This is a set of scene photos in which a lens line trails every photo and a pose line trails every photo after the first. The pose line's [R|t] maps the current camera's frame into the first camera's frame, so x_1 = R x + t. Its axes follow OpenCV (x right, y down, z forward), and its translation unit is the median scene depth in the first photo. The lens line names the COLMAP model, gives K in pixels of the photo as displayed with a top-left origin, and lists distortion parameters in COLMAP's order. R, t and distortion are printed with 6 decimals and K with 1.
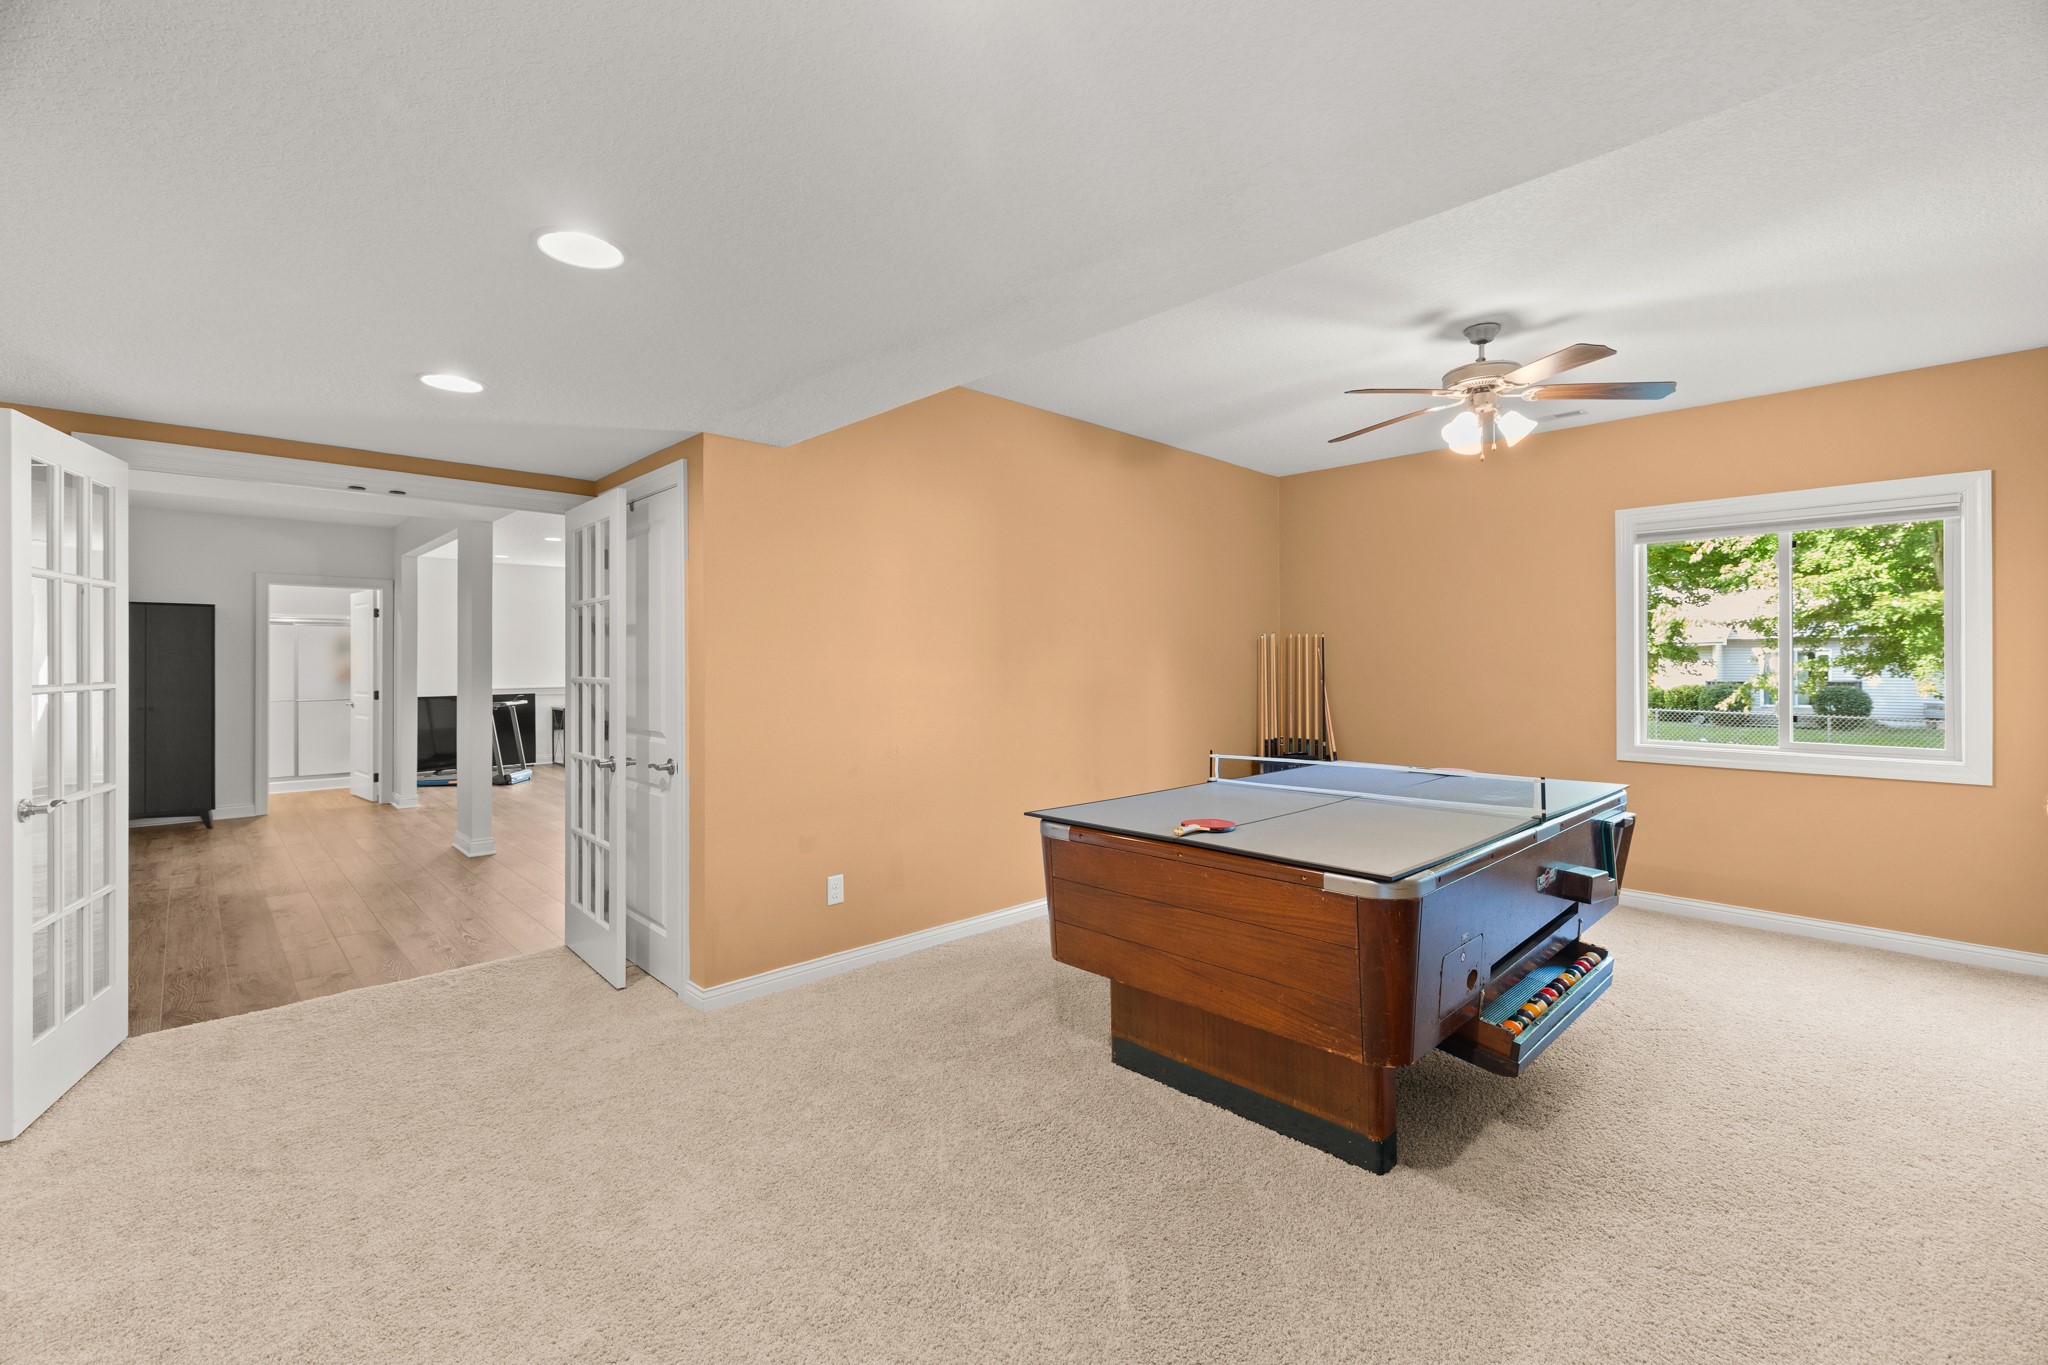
lens RADIAL K [[861.0, 0, 1021.2], [0, 861.0, 668.0], [0, 0, 1]] dist [-0.001417, -0.000261]
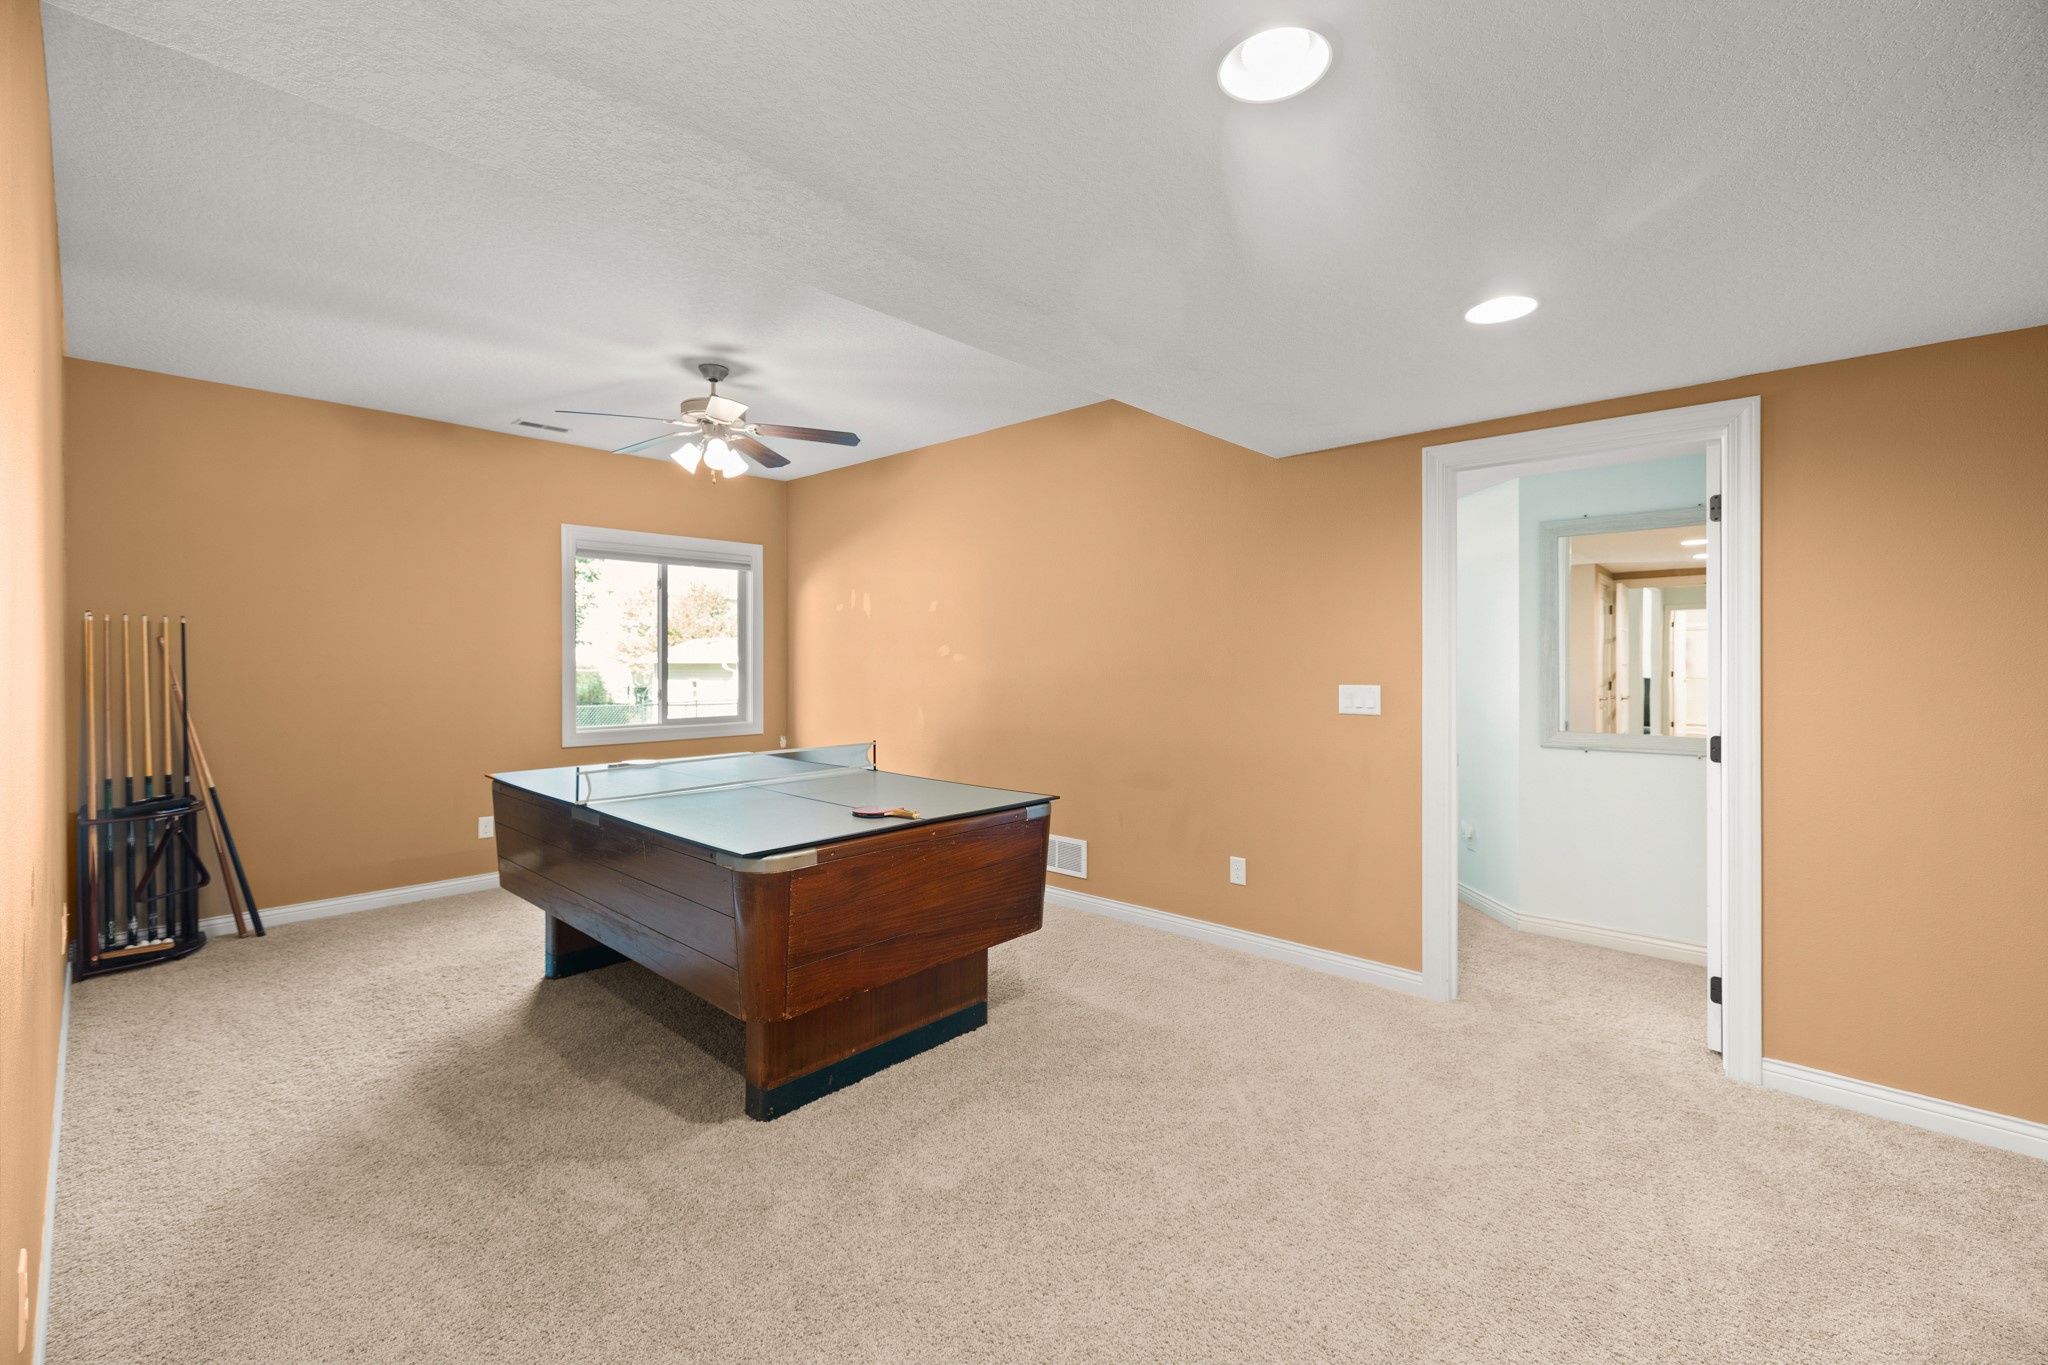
lens RADIAL K [[861.0, 0, 1021.2], [0, 861.0, 668.0], [0, 0, 1]] dist [-0.001417, -0.000261]
pose [[-0.065860, -0.003834, 0.997822, -0.829864], [0.003243, 0.999987, 0.004056, 0.001789], [-0.997824, 0.003503, -0.065846, 0.867506]]
